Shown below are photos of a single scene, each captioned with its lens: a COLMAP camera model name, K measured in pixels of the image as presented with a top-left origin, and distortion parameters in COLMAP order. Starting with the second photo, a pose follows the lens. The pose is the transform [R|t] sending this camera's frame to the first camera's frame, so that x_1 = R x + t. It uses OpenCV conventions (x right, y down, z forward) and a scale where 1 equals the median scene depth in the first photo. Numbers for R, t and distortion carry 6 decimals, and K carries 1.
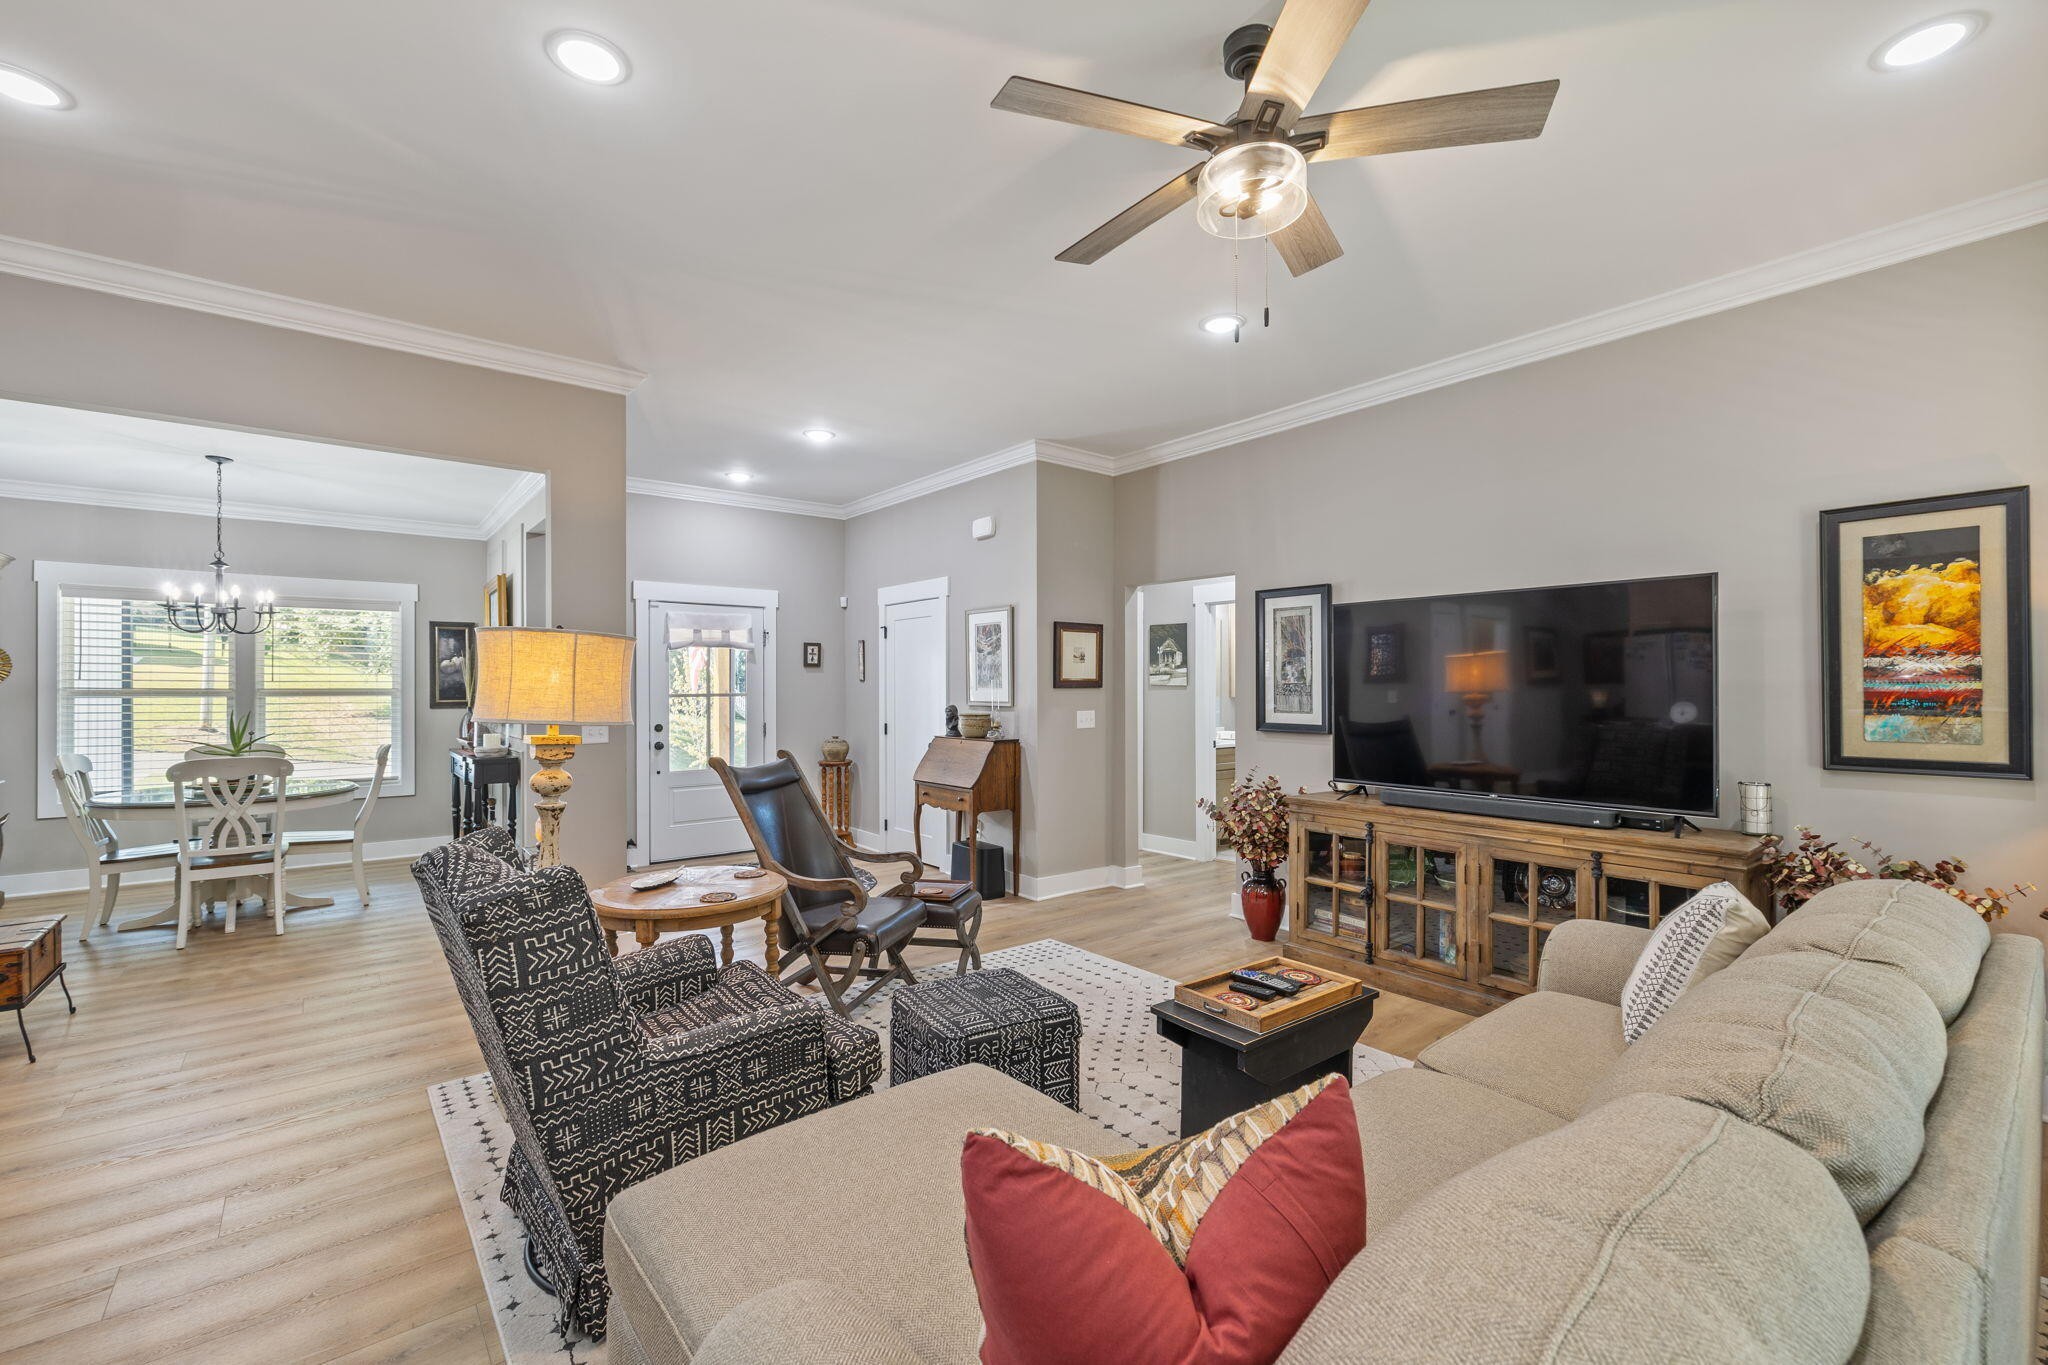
lens RADIAL K [[866.0, 0, 1030.9], [0, 866.0, 682.3], [0, 0, 1]] dist [0.000117, -0.000074]
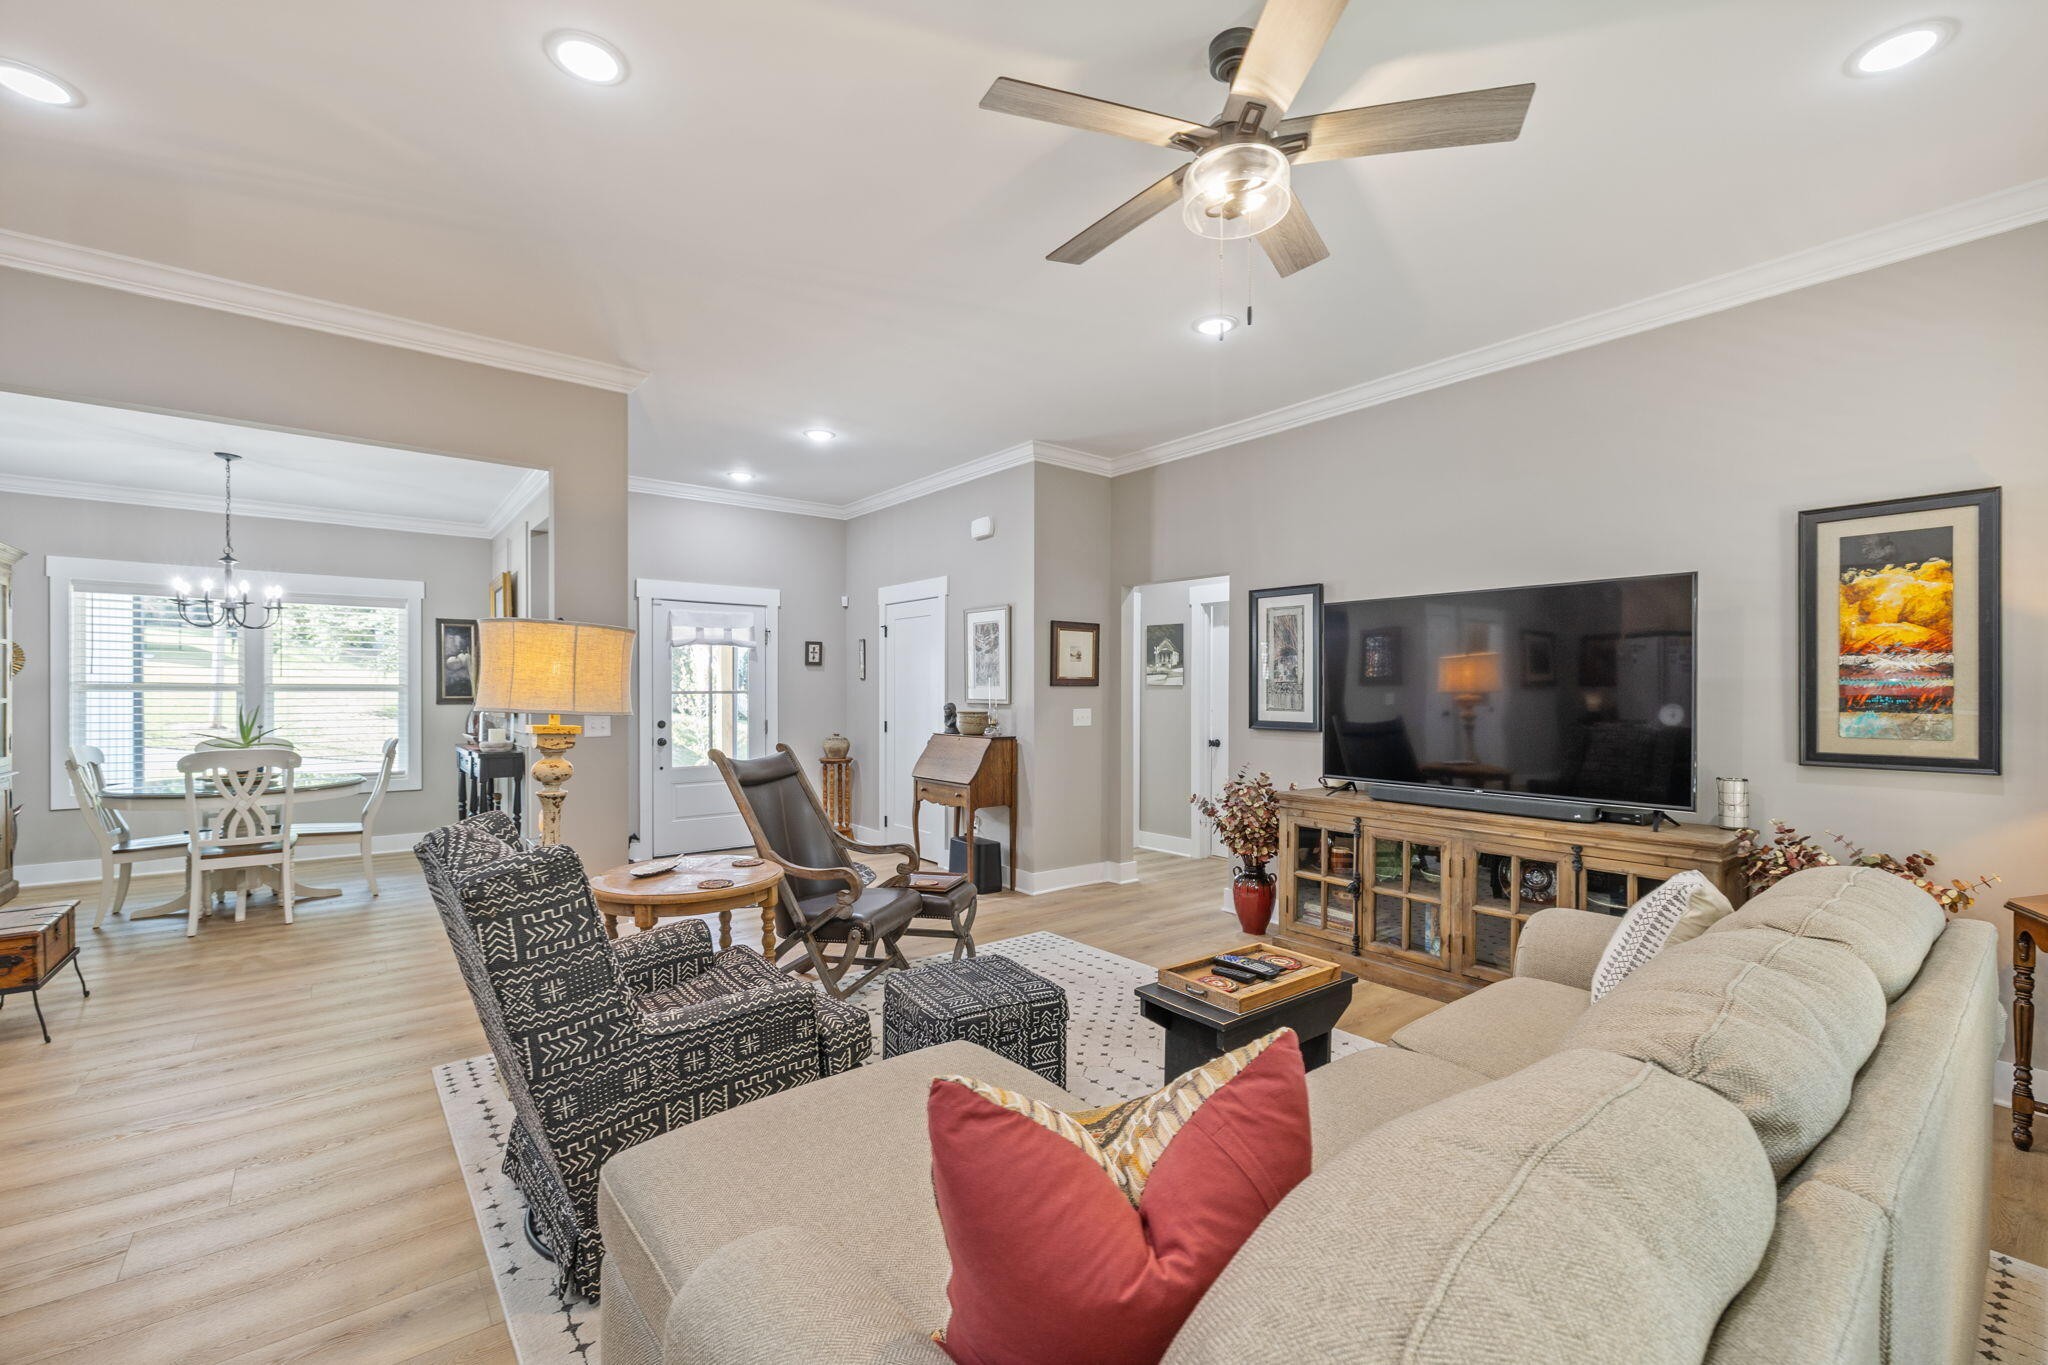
lens RADIAL K [[858.2, 0, 1033.5], [0, 858.2, 692.2], [0, 0, 1]] dist [-0.000311, -0.000240]
pose [[0.999992, 0.004077, 0.000017, 0.012218], [-0.004077, 0.999955, 0.008531, 0.010007], [0.000018, -0.008531, 0.999964, -0.011175]]
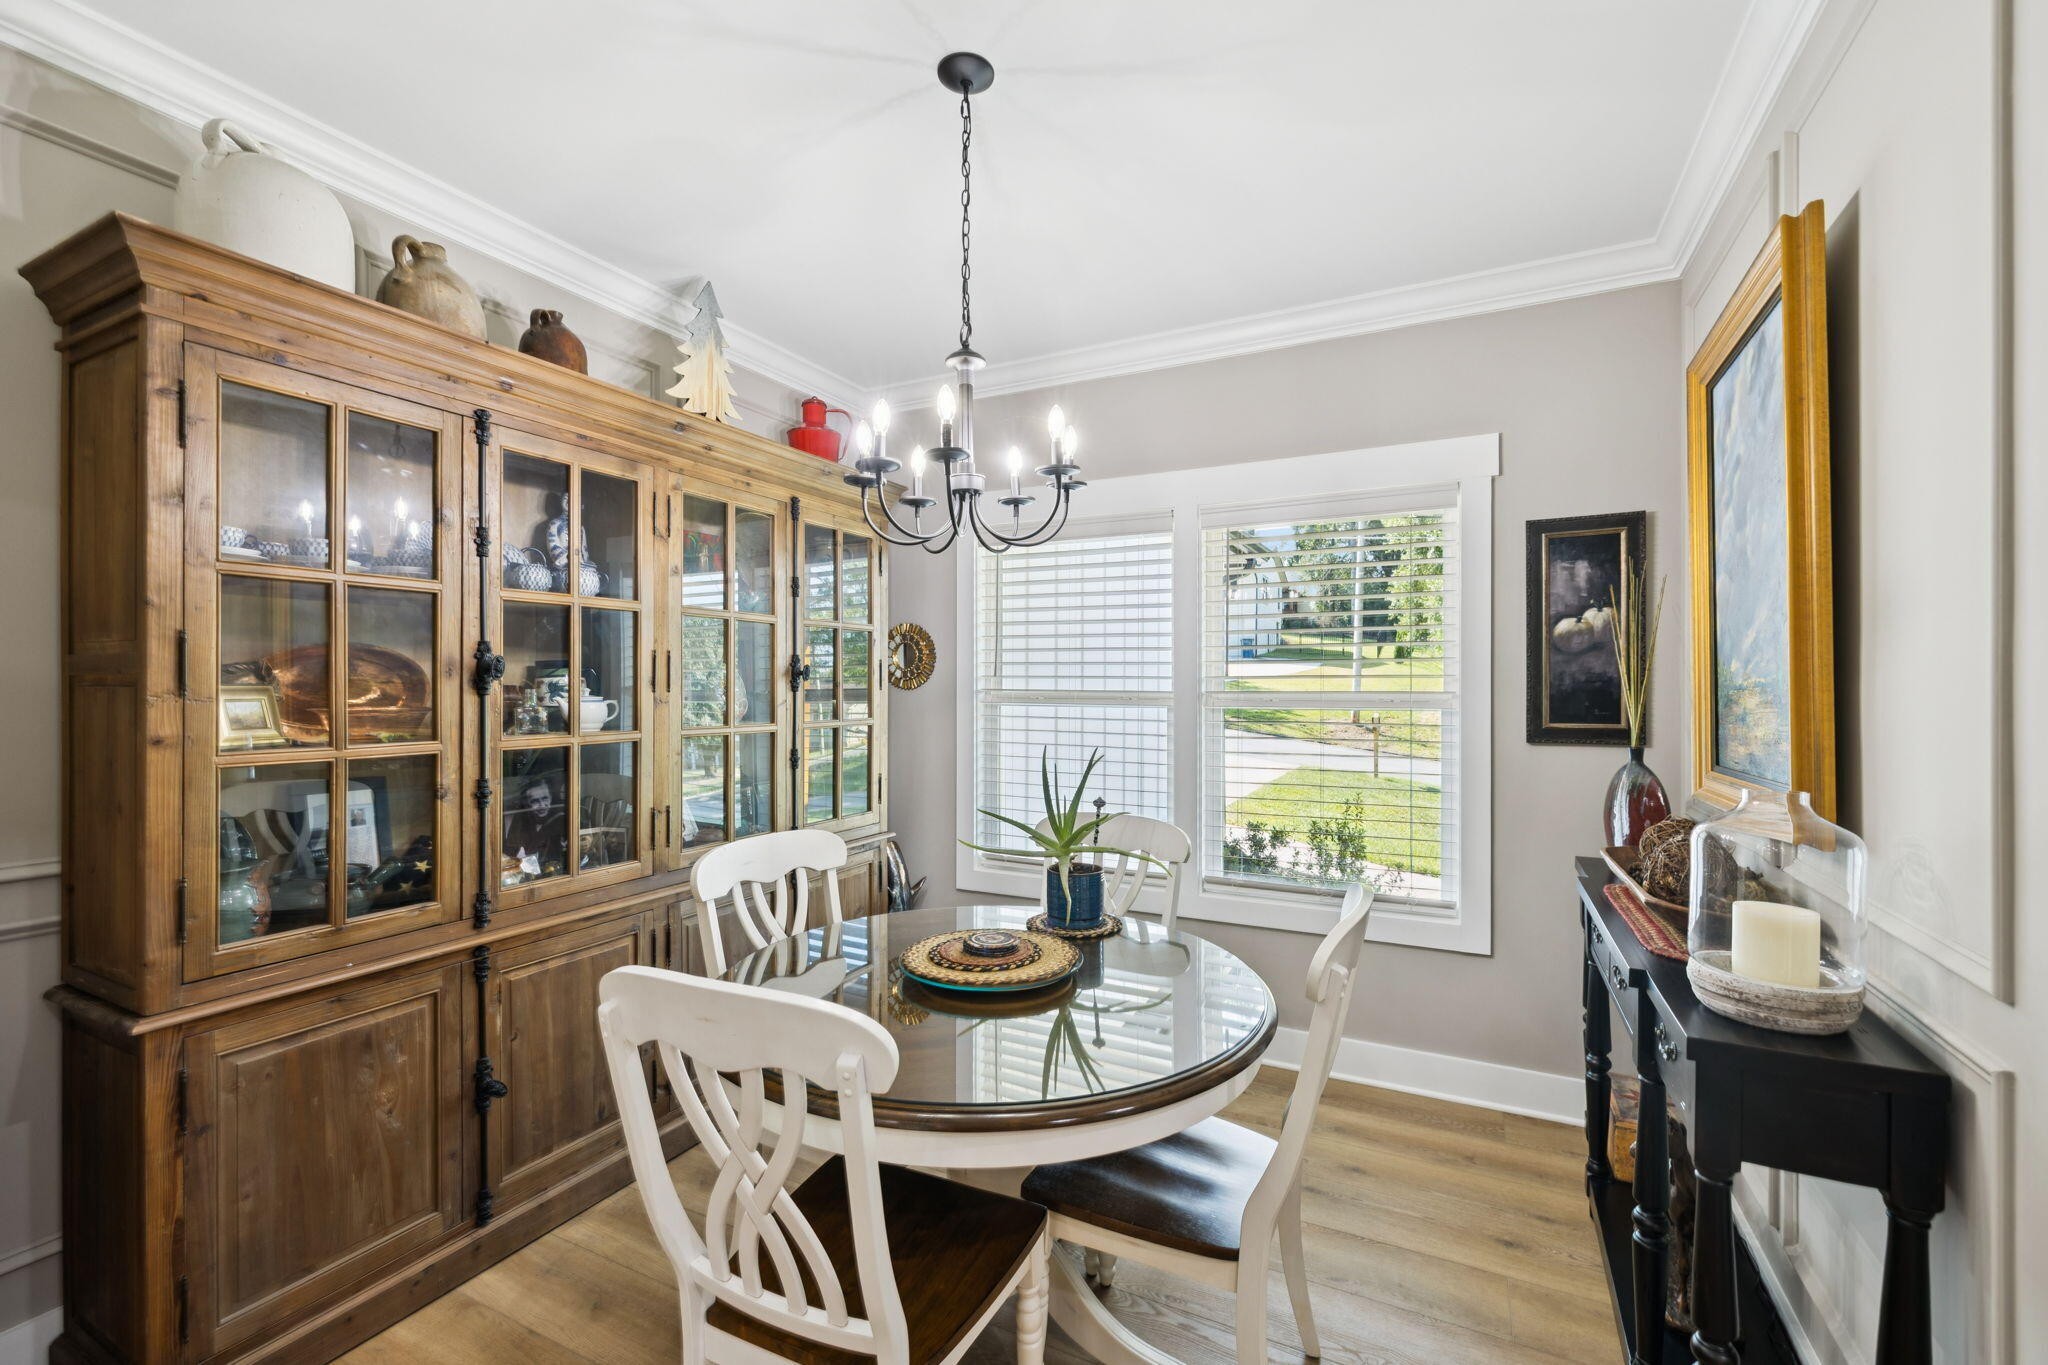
lens RADIAL K [[858.2, 0, 1033.5], [0, 858.2, 692.2], [0, 0, 1]] dist [-0.000311, -0.000240]
pose [[0.411251, 0.004204, -0.911512, -0.927604], [0.004075, 0.999971, 0.006450, 0.007589], [0.911513, -0.006367, 0.411222, 1.367120]]
